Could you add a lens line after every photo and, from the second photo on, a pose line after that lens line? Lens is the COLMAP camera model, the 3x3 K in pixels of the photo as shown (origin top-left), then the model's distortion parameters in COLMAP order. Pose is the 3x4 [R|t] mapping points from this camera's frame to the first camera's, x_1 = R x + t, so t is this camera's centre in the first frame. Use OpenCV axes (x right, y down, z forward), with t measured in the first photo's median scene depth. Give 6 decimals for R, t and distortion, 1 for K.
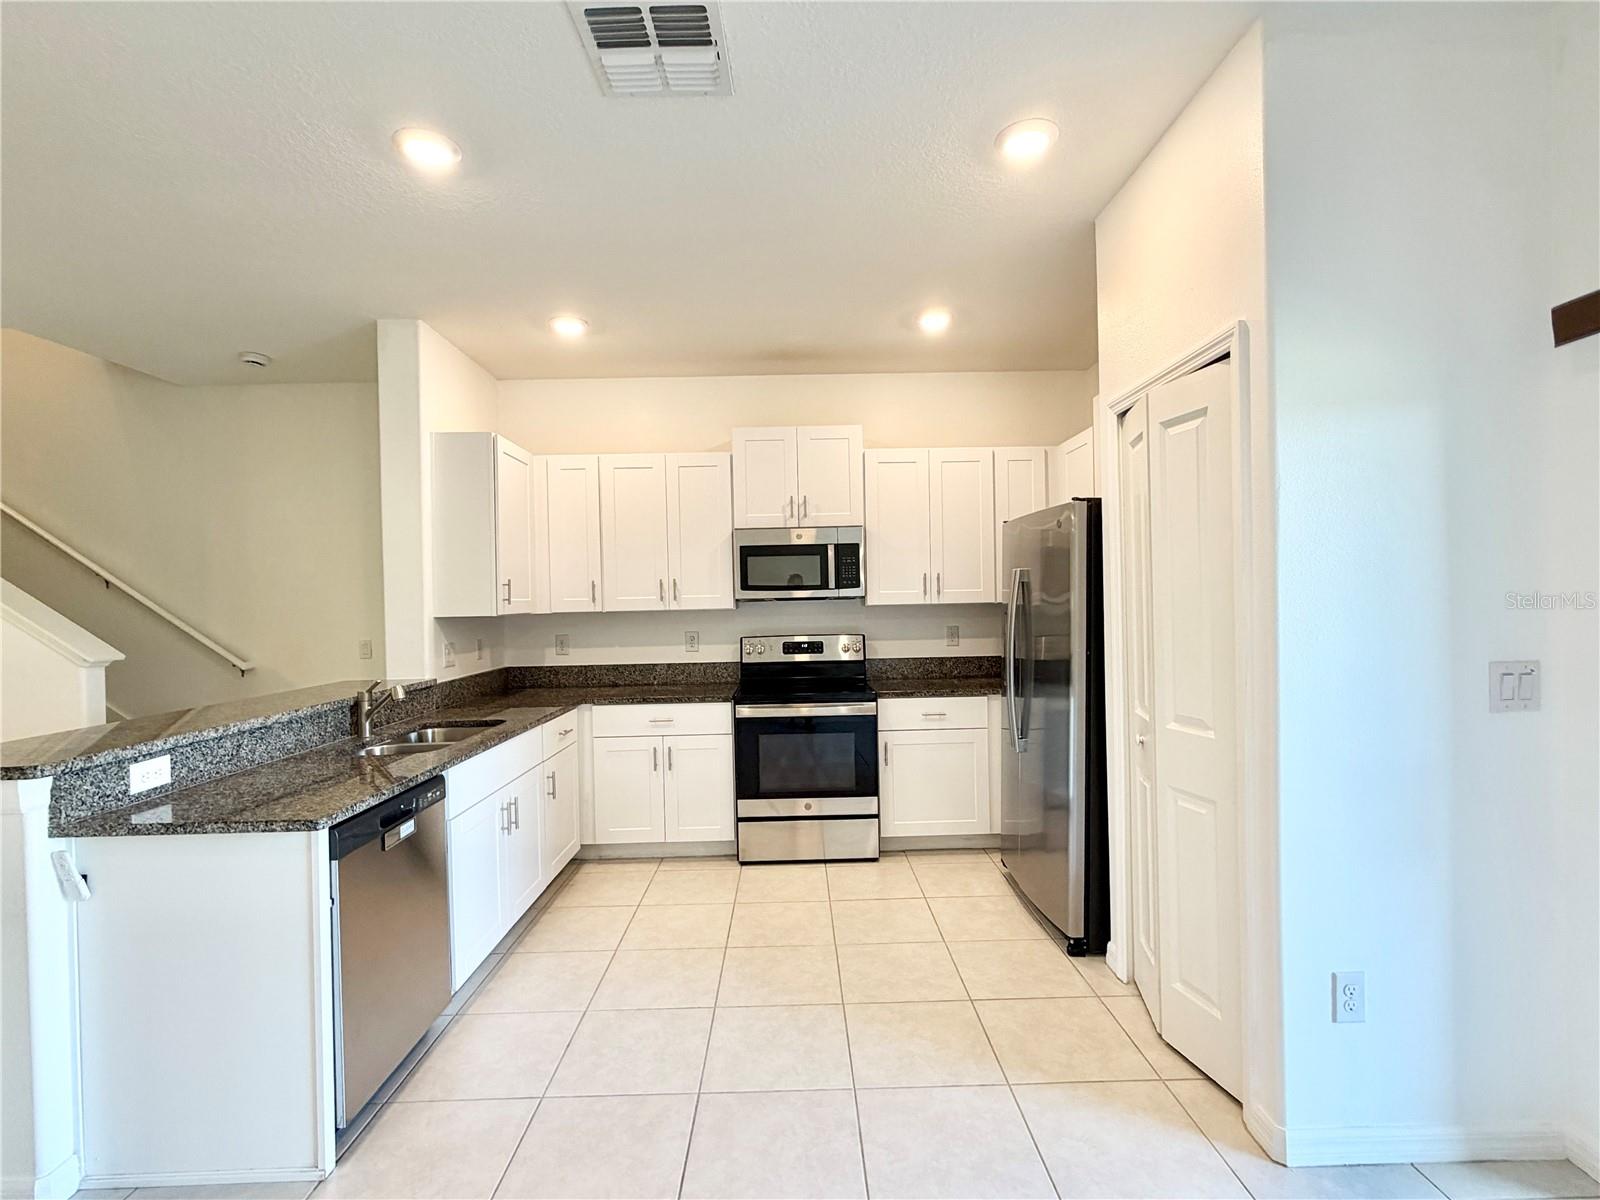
lens RADIAL K [[741.5, 0, 803.4], [0, 741.5, 604.3], [0, 0, 1]] dist [0.002225, -0.000704]
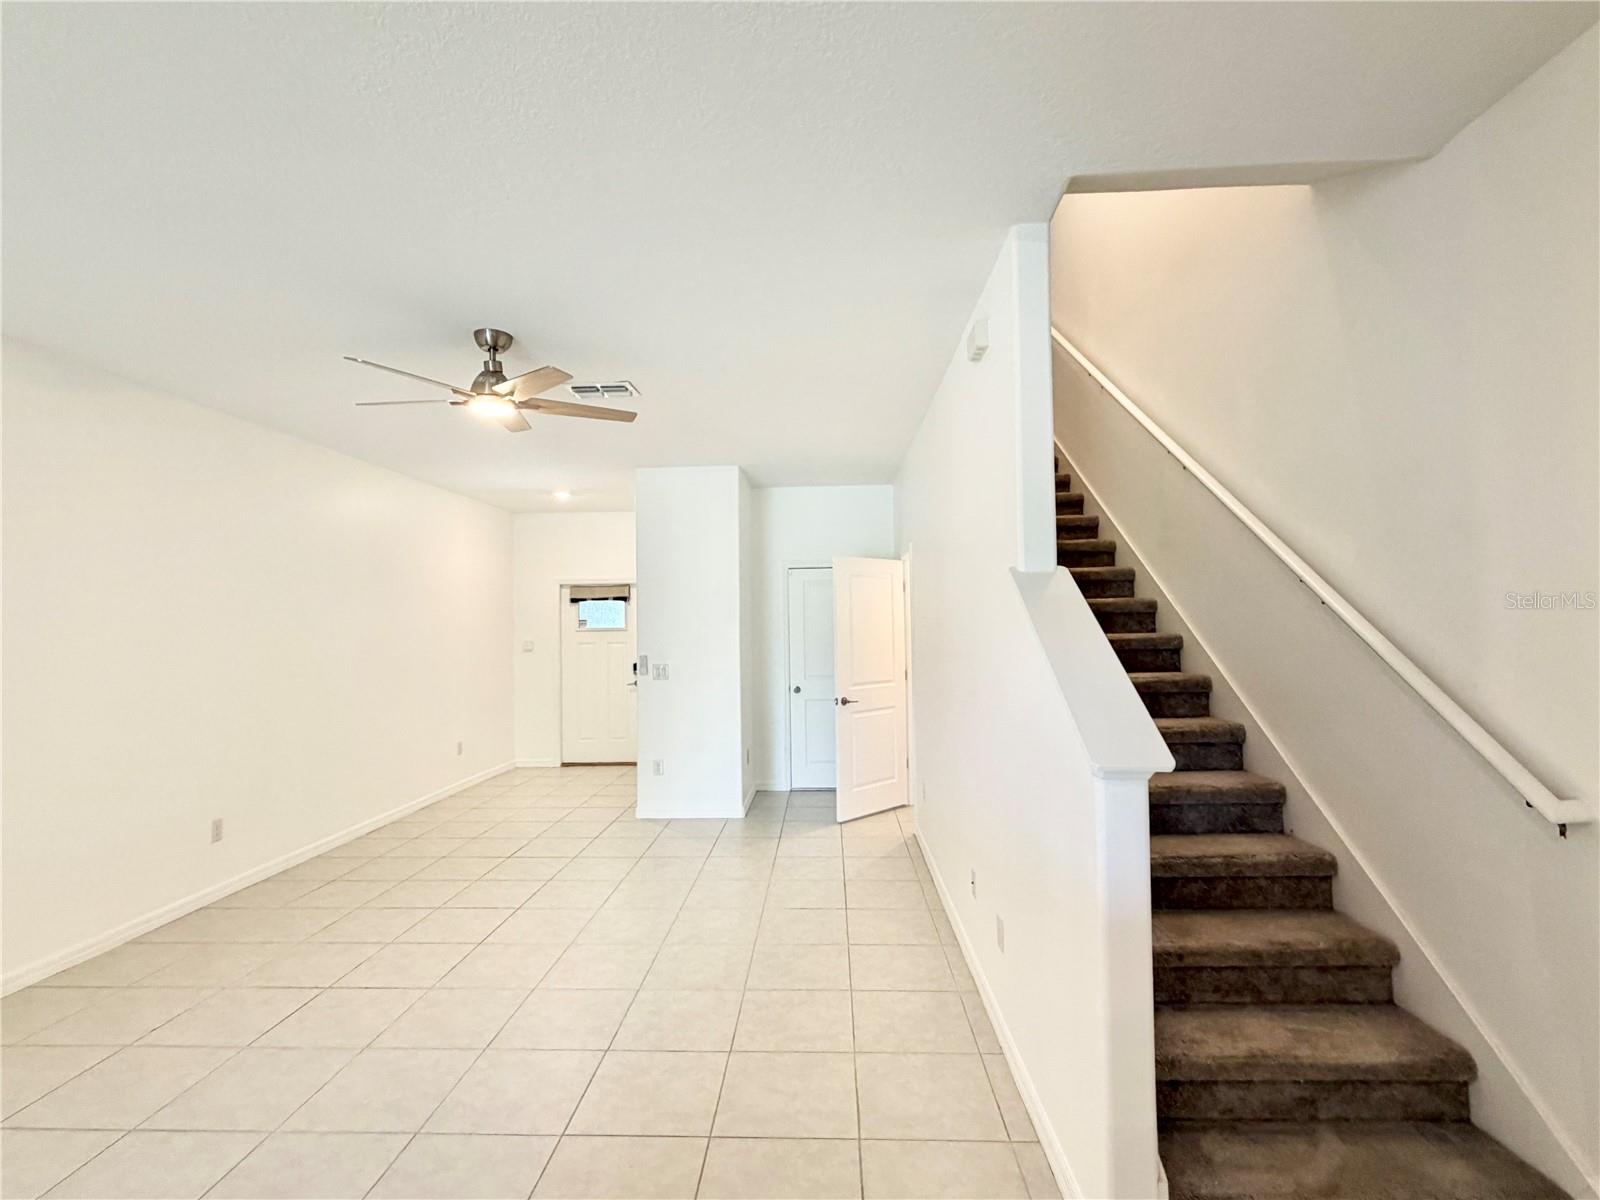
lens RADIAL K [[741.5, 0, 804.2], [0, 741.5, 605.5], [0, 0, 1]] dist [0.002225, -0.000704]
pose [[-0.042964, -0.003366, -0.999071, -0.428667], [0.006980, 0.999969, -0.003669, -0.024766], [0.999052, -0.007132, -0.042939, 0.749667]]
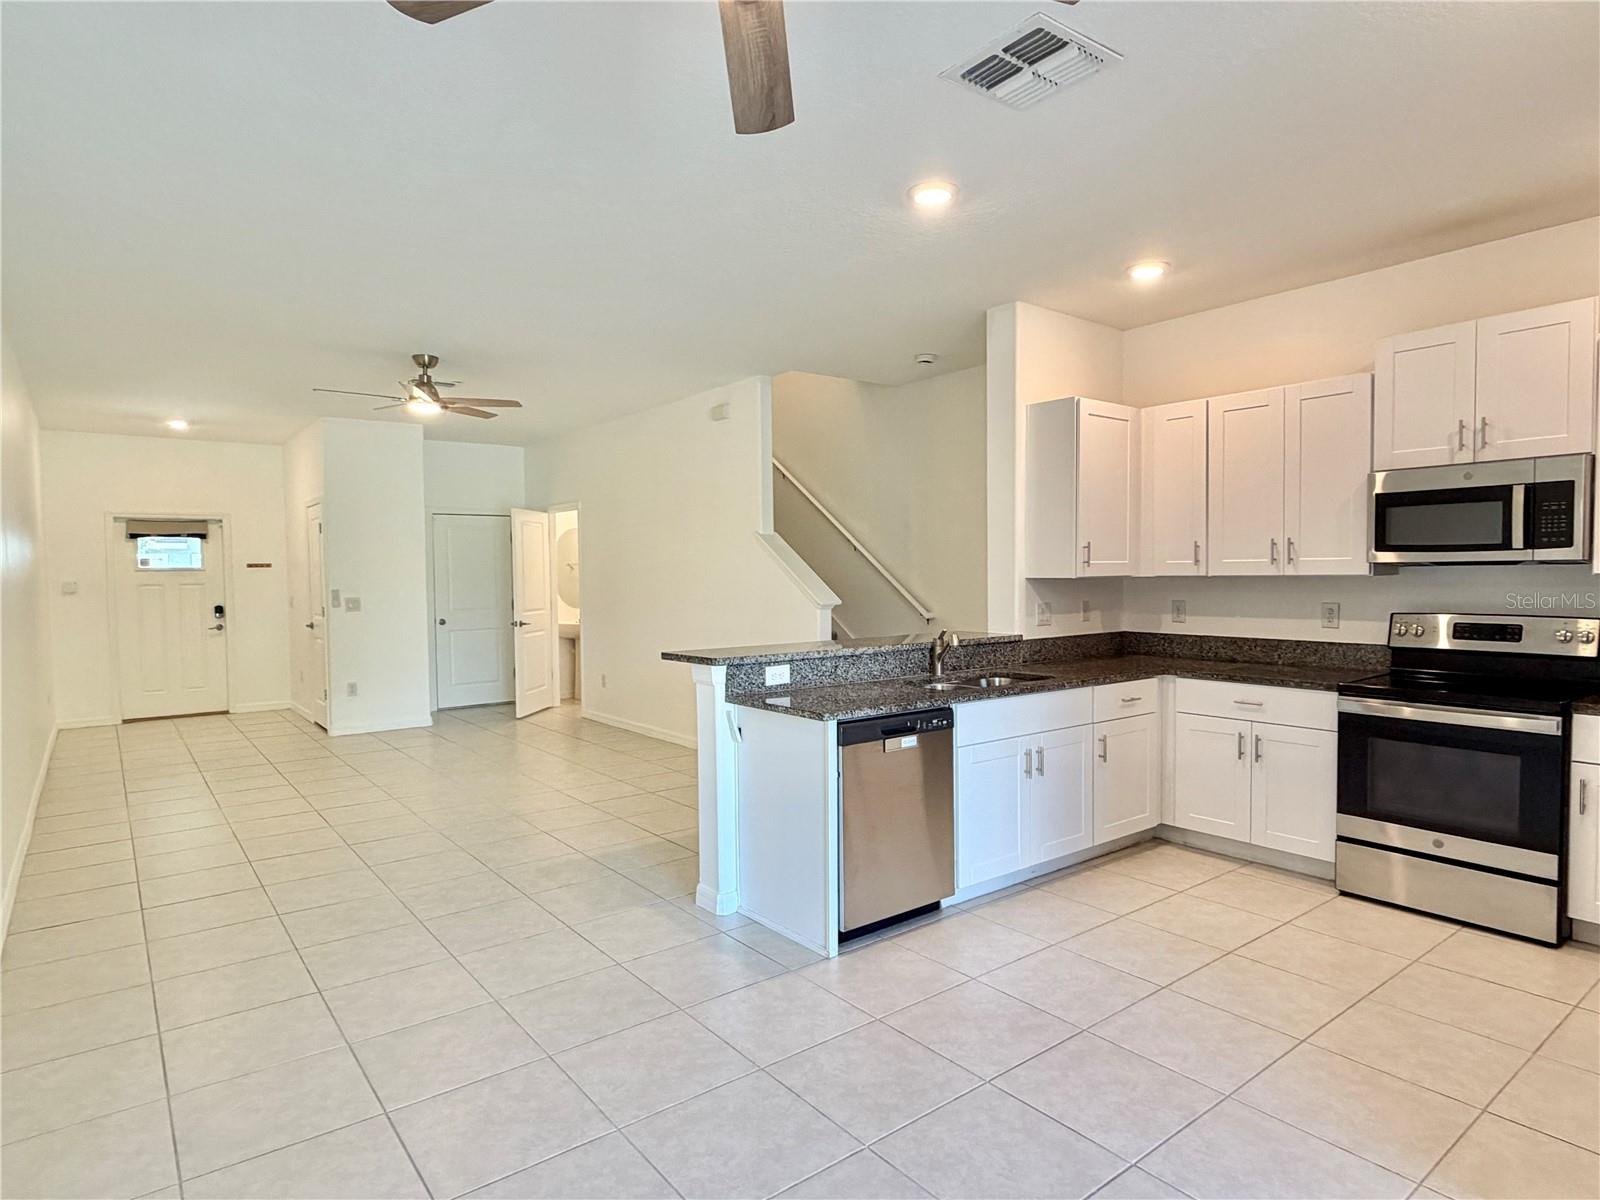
lens RADIAL K [[907.3, 0, 800.5], [0, 907.3, 606.9], [0, 0, 1]] dist [-0.002950, 0.001620]
pose [[0.601616, 0.046927, -0.797406, 0.338252], [-0.007852, 0.998572, 0.052842, -0.007060], [0.798747, -0.025529, 0.601126, -0.050191]]
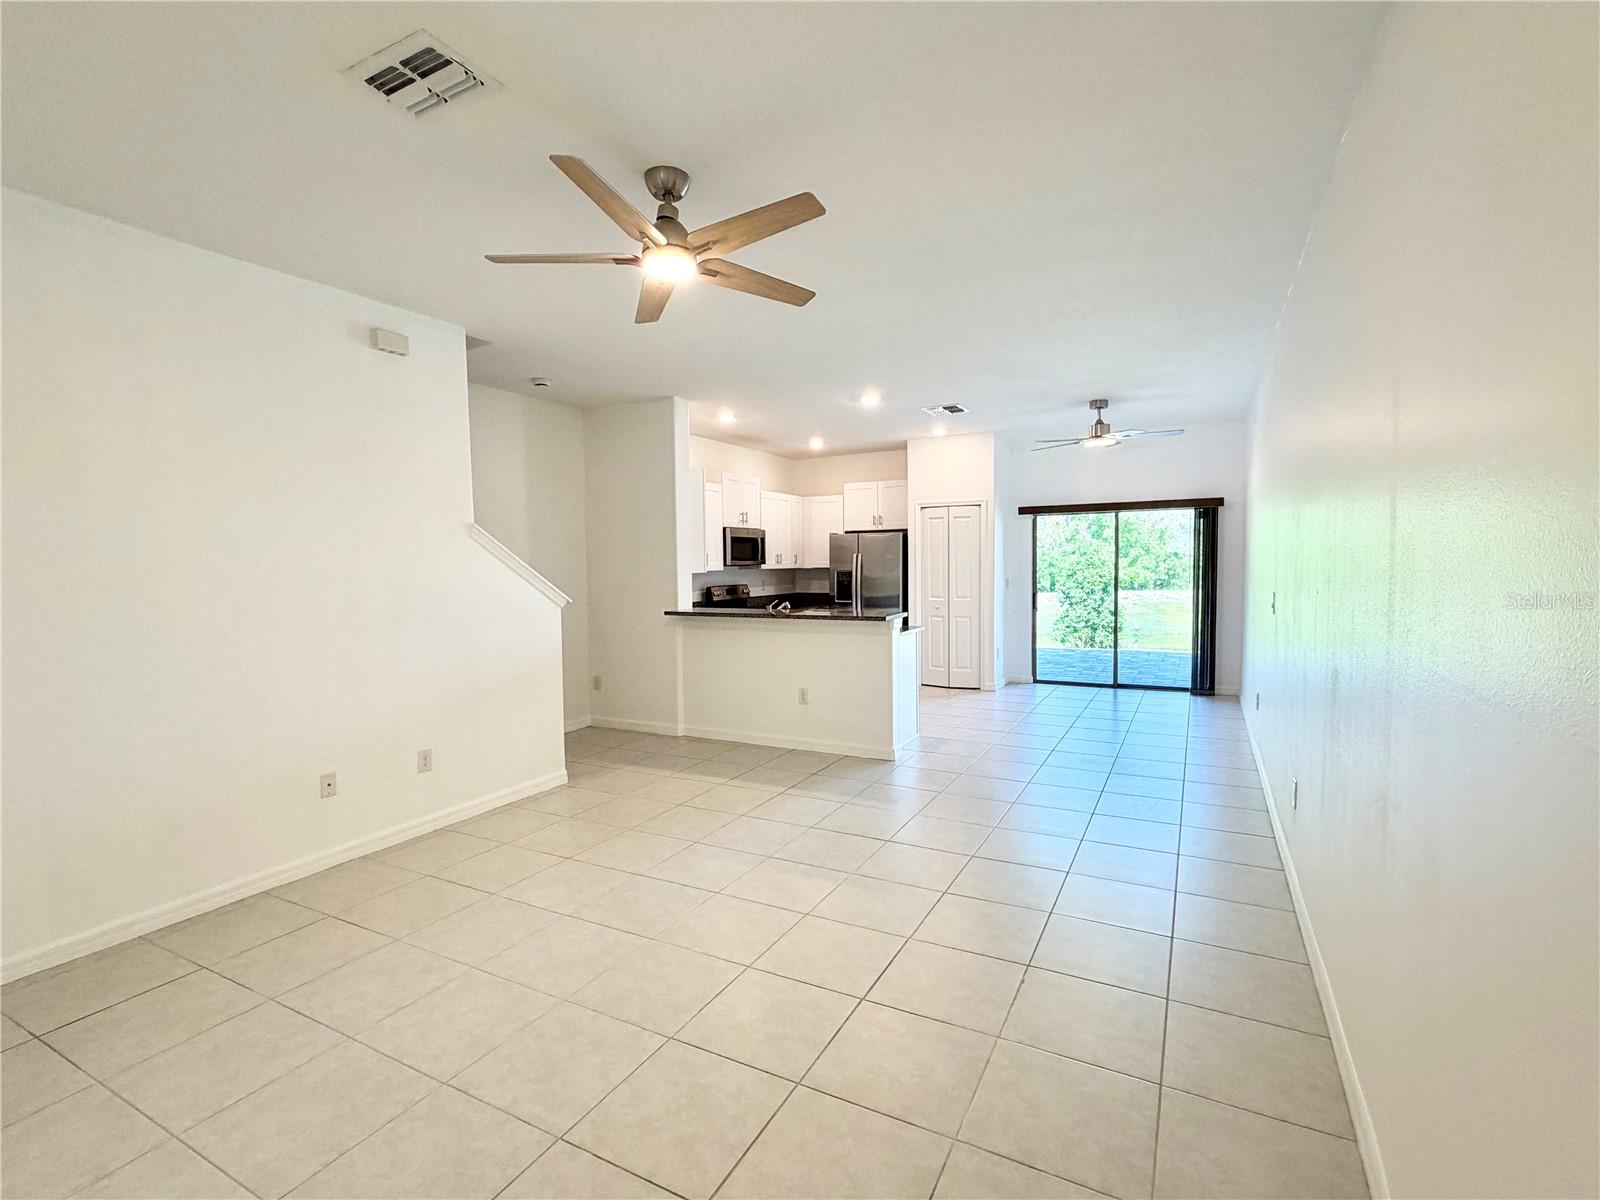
lens RADIAL K [[741.5, 0, 806.7], [0, 741.5, 605.9], [0, 0, 1]] dist [0.002225, -0.000704]
pose [[0.481431, -0.037342, 0.875688, -1.782810], [0.008296, 0.999241, 0.038050, 0.028504], [-0.876445, -0.011054, 0.481376, -0.073137]]
